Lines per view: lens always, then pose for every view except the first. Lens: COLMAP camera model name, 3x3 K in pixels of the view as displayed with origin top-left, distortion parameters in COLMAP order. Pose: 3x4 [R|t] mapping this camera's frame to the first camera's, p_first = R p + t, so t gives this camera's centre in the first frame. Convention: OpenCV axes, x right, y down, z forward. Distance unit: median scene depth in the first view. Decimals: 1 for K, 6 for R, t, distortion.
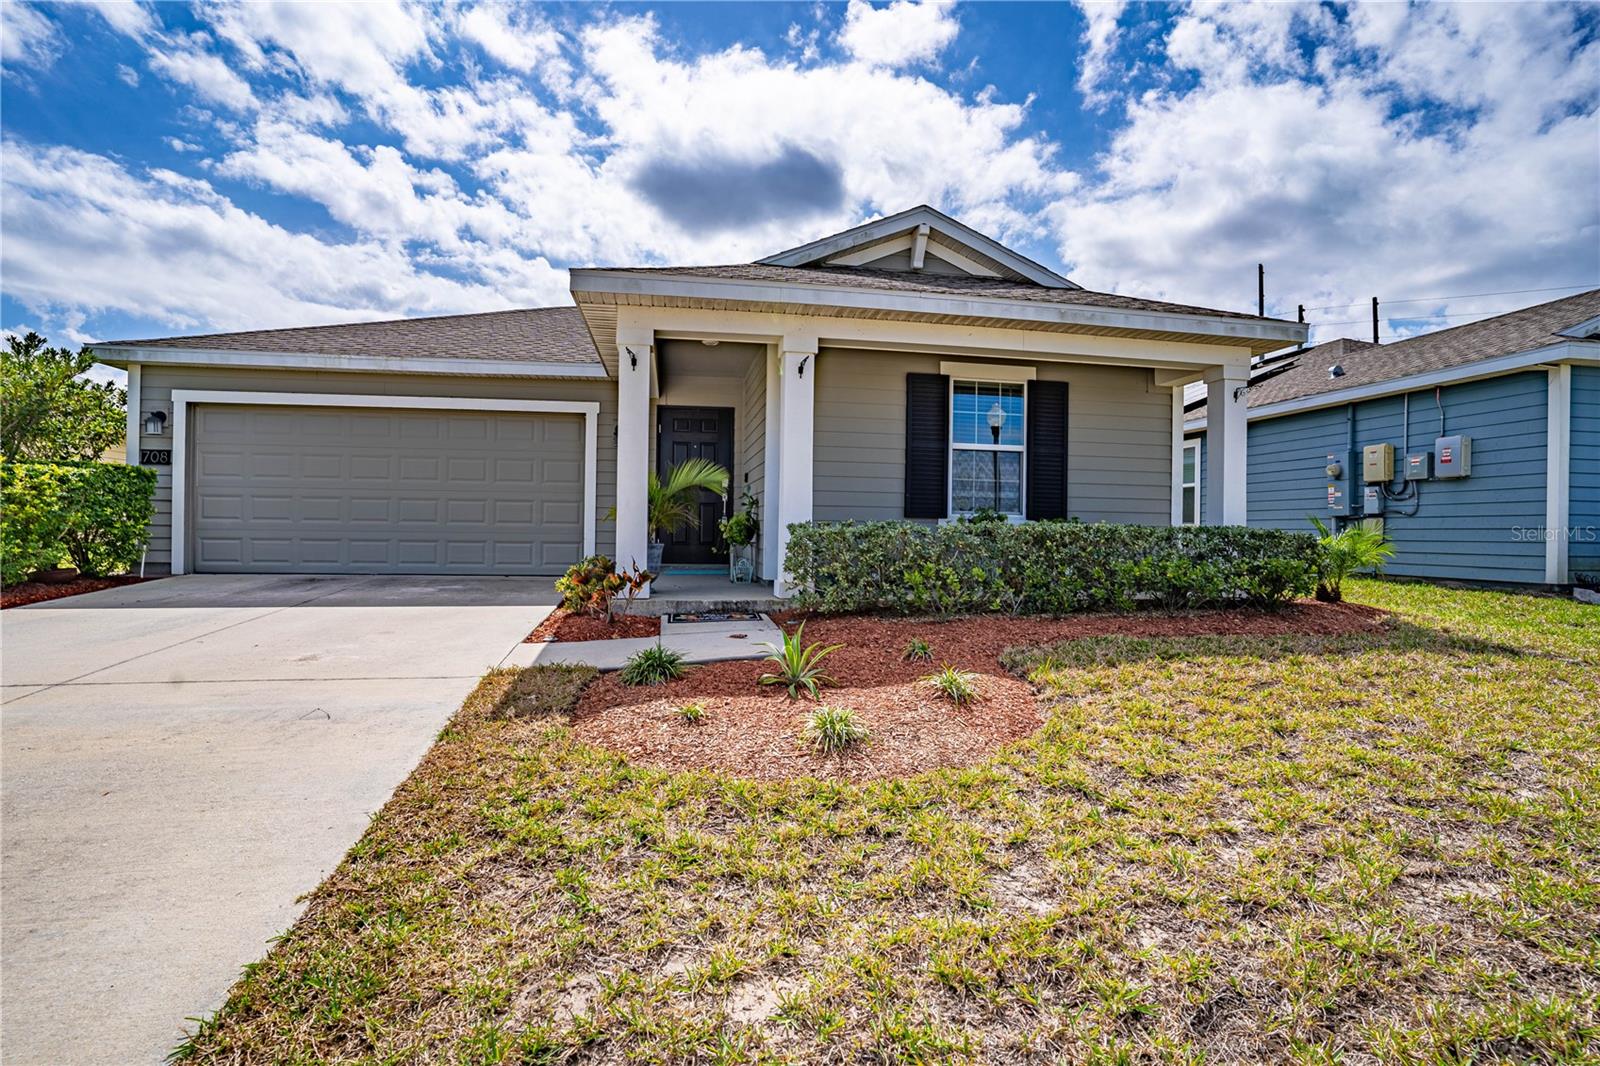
lens RADIAL K [[792.4, 0, 788.4], [0, 792.4, 488.6], [0, 0, 1]] dist [-0.058741, 0.019966]
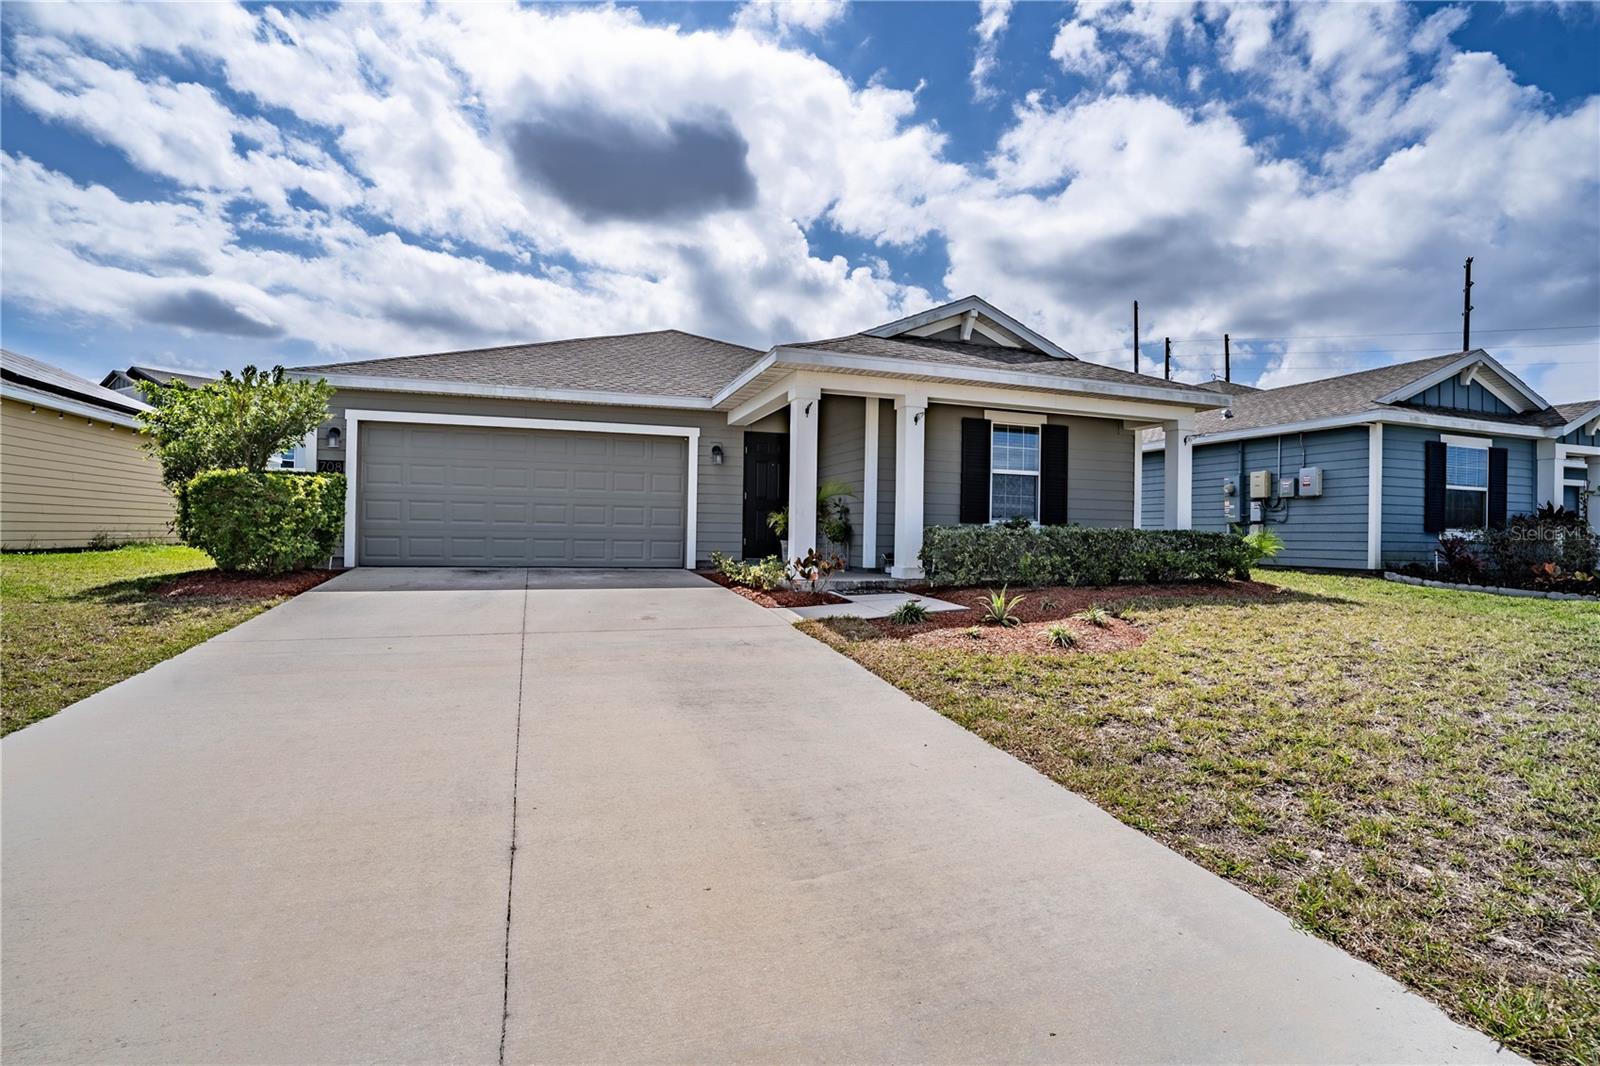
lens RADIAL K [[792.4, 0, 789.1], [0, 792.4, 485.1], [0, 0, 1]] dist [-0.058741, 0.019966]
pose [[0.987948, 0.013179, 0.154225, -0.351611], [-0.012351, 0.999904, -0.006331, -0.015851], [-0.154293, 0.004350, 0.988016, -0.308589]]
